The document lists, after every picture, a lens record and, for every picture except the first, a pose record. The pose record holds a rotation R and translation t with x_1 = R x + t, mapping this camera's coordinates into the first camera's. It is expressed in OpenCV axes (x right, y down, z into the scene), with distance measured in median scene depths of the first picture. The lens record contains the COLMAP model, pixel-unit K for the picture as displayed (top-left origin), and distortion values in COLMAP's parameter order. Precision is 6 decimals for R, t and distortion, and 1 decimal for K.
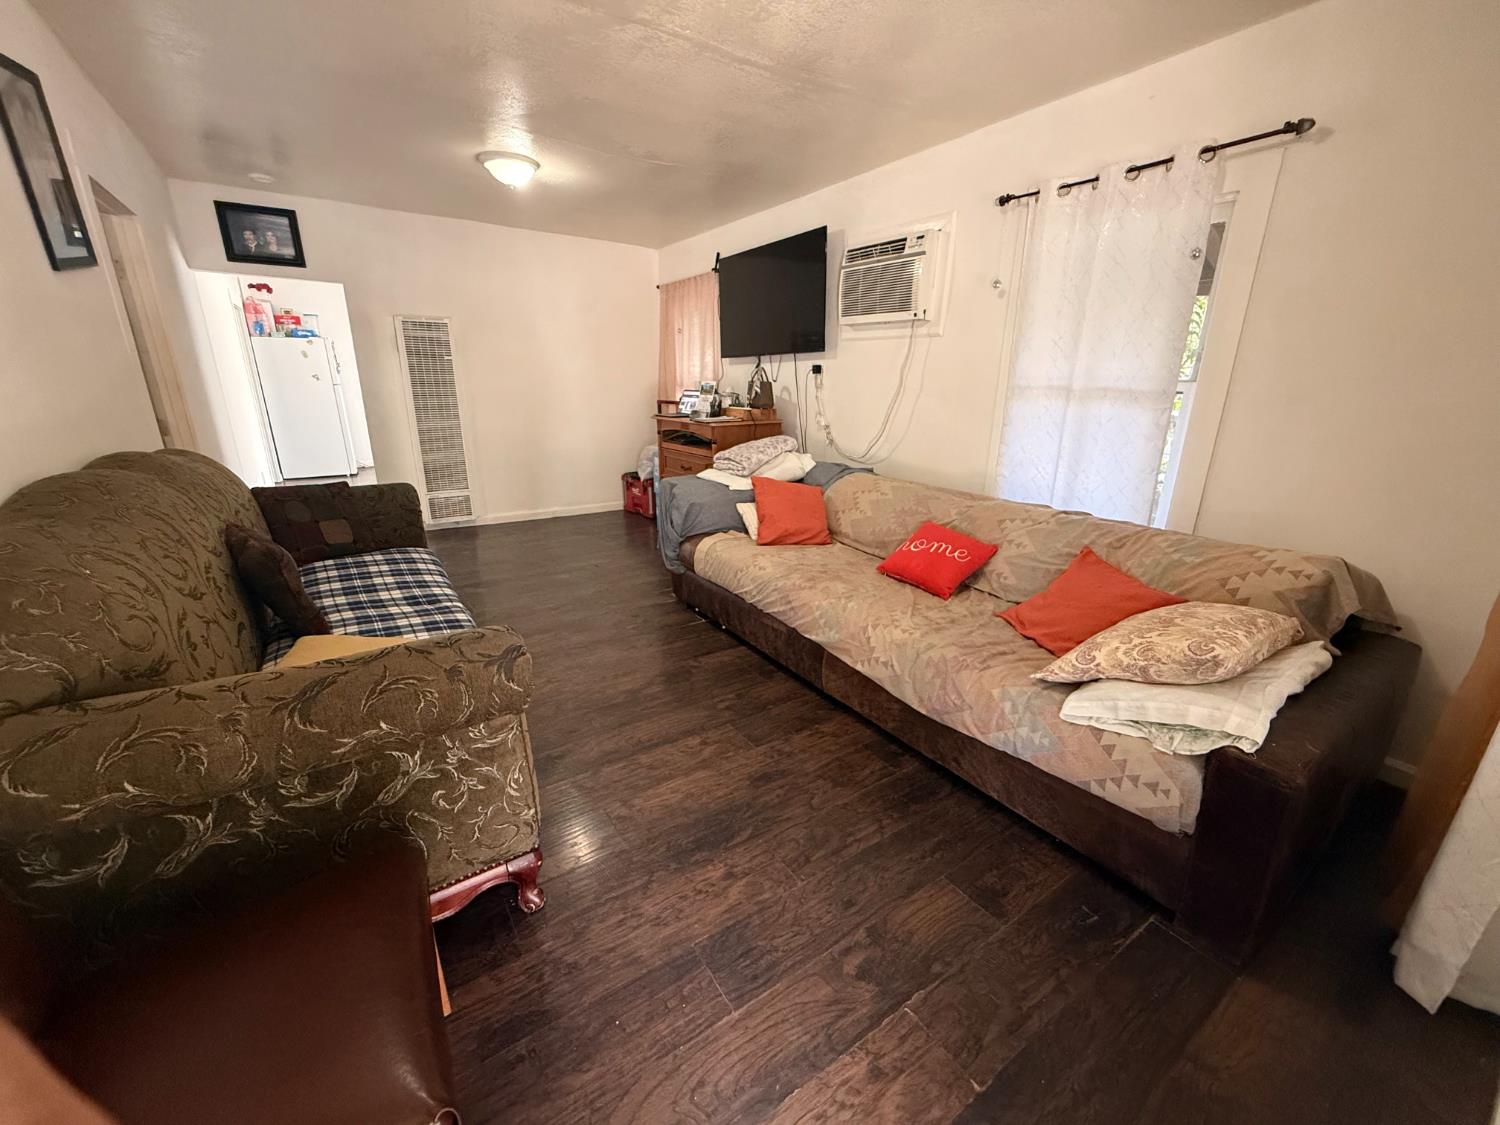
lens RADIAL K [[599.3, 0, 750.1], [0, 599.3, 565.0], [0, 0, 1]] dist [0.000546, -0.000127]
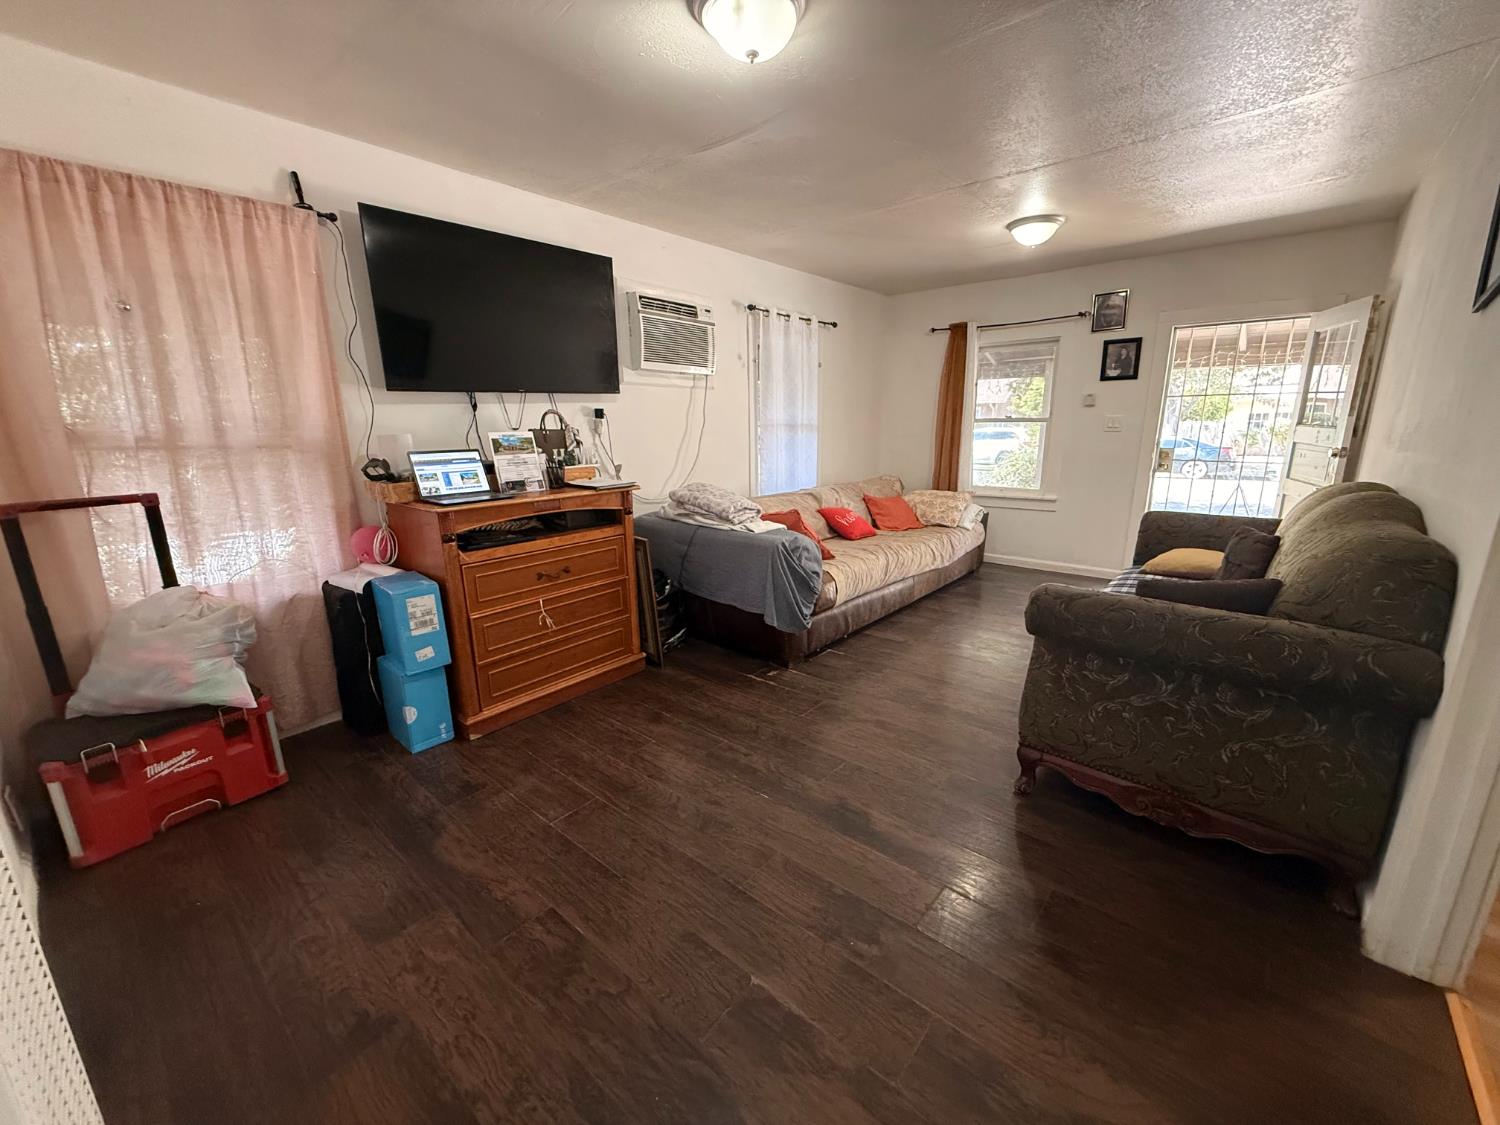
lens RADIAL K [[599.3, 0, 749.1], [0, 599.3, 564.5], [0, 0, 1]] dist [0.000546, -0.000127]
pose [[-0.267252, -0.229054, 0.936008, -0.949830], [0.301271, 0.902785, 0.306944, -0.391056], [-0.915321, 0.364024, -0.172264, 1.219846]]
